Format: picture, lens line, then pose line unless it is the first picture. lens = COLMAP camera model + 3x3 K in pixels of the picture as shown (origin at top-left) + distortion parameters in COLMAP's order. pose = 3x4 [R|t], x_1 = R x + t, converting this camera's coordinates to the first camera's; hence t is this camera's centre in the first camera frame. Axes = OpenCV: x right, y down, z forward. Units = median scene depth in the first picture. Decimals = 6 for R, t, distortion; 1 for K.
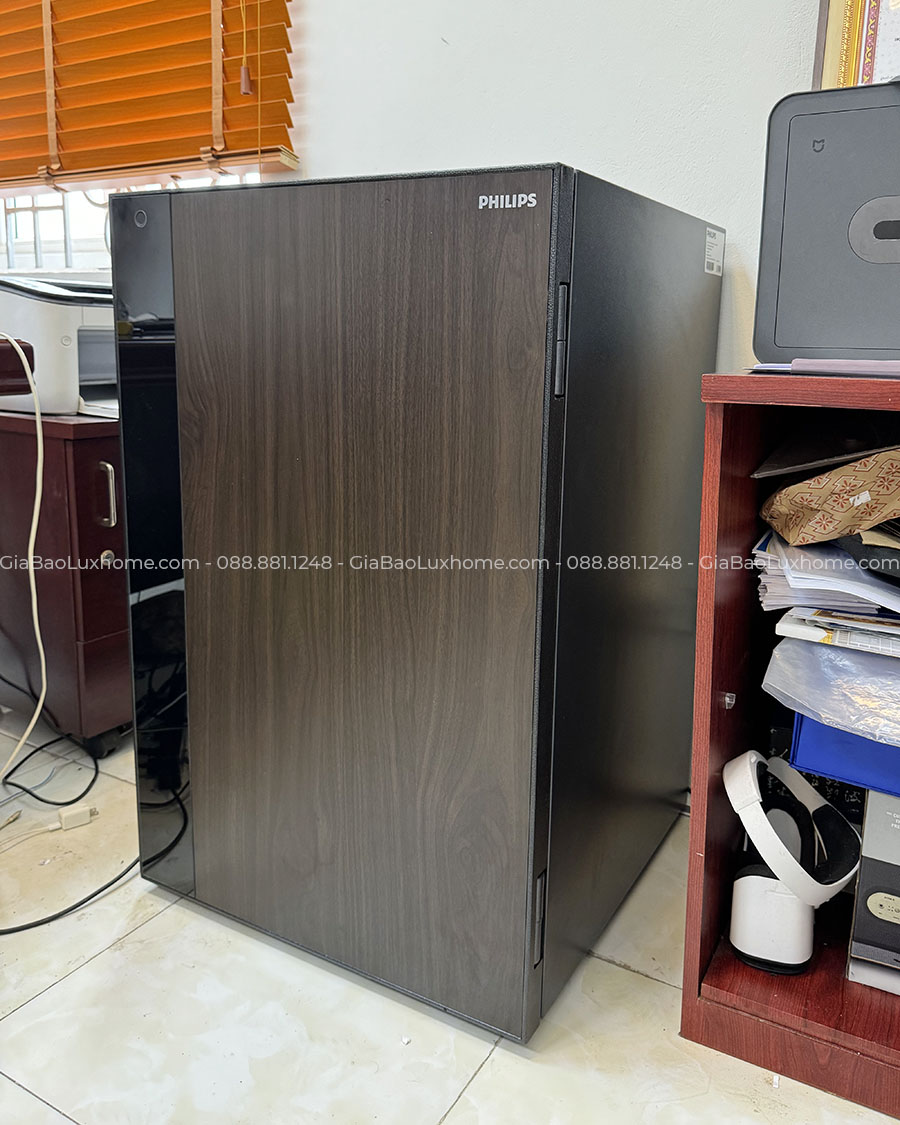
lens RADIAL K [[938.2, 0, 439.3], [0, 938.2, 489.0], [0, 0, 1]] dist [0.030729, 0.000295]
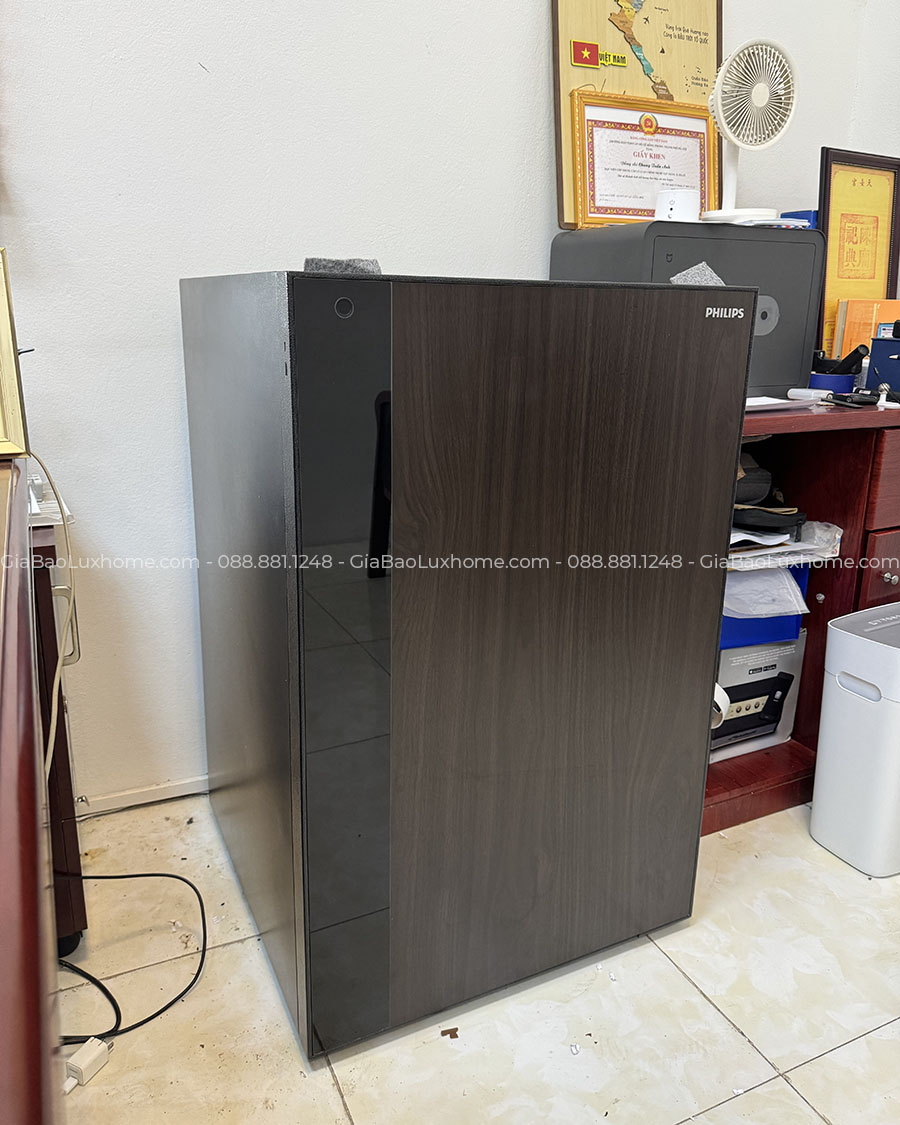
lens RADIAL K [[871.2, 0, 418.2], [0, 871.2, 523.2], [0, 0, 1]] dist [-0.034977, 0.081604]
pose [[0.567767, -0.214755, 0.794683, -1.003664], [0.150313, 0.976187, 0.156412, -0.231005], [-0.809349, 0.030646, 0.586528, 0.547552]]
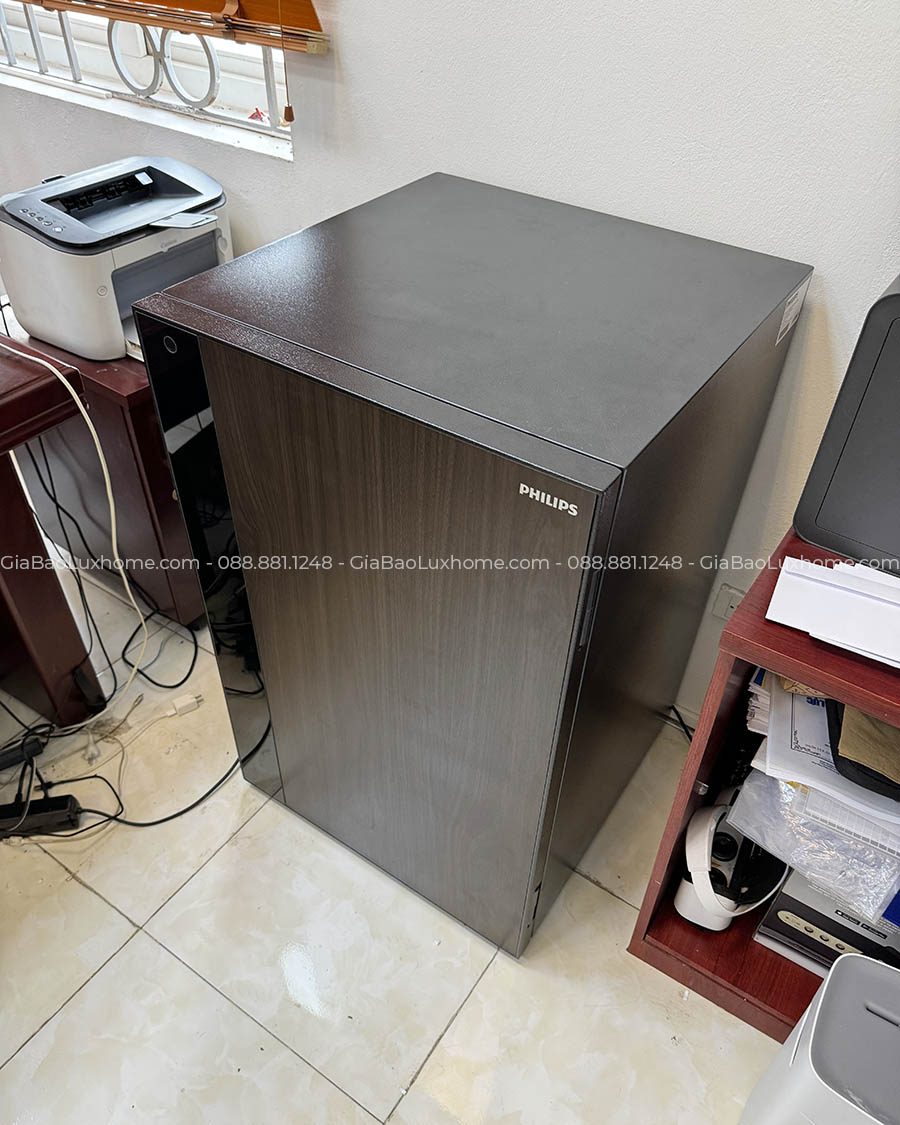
lens RADIAL K [[871.3, 0, 439.4], [0, 871.3, 610.2], [0, 0, 1]] dist [0.044501, 0.001070]
pose [[0.997825, 0.047809, -0.045372, 0.005135], [-0.015663, 0.840659, 0.541338, -0.589525], [0.064023, -0.539450, 0.839580, 0.144684]]
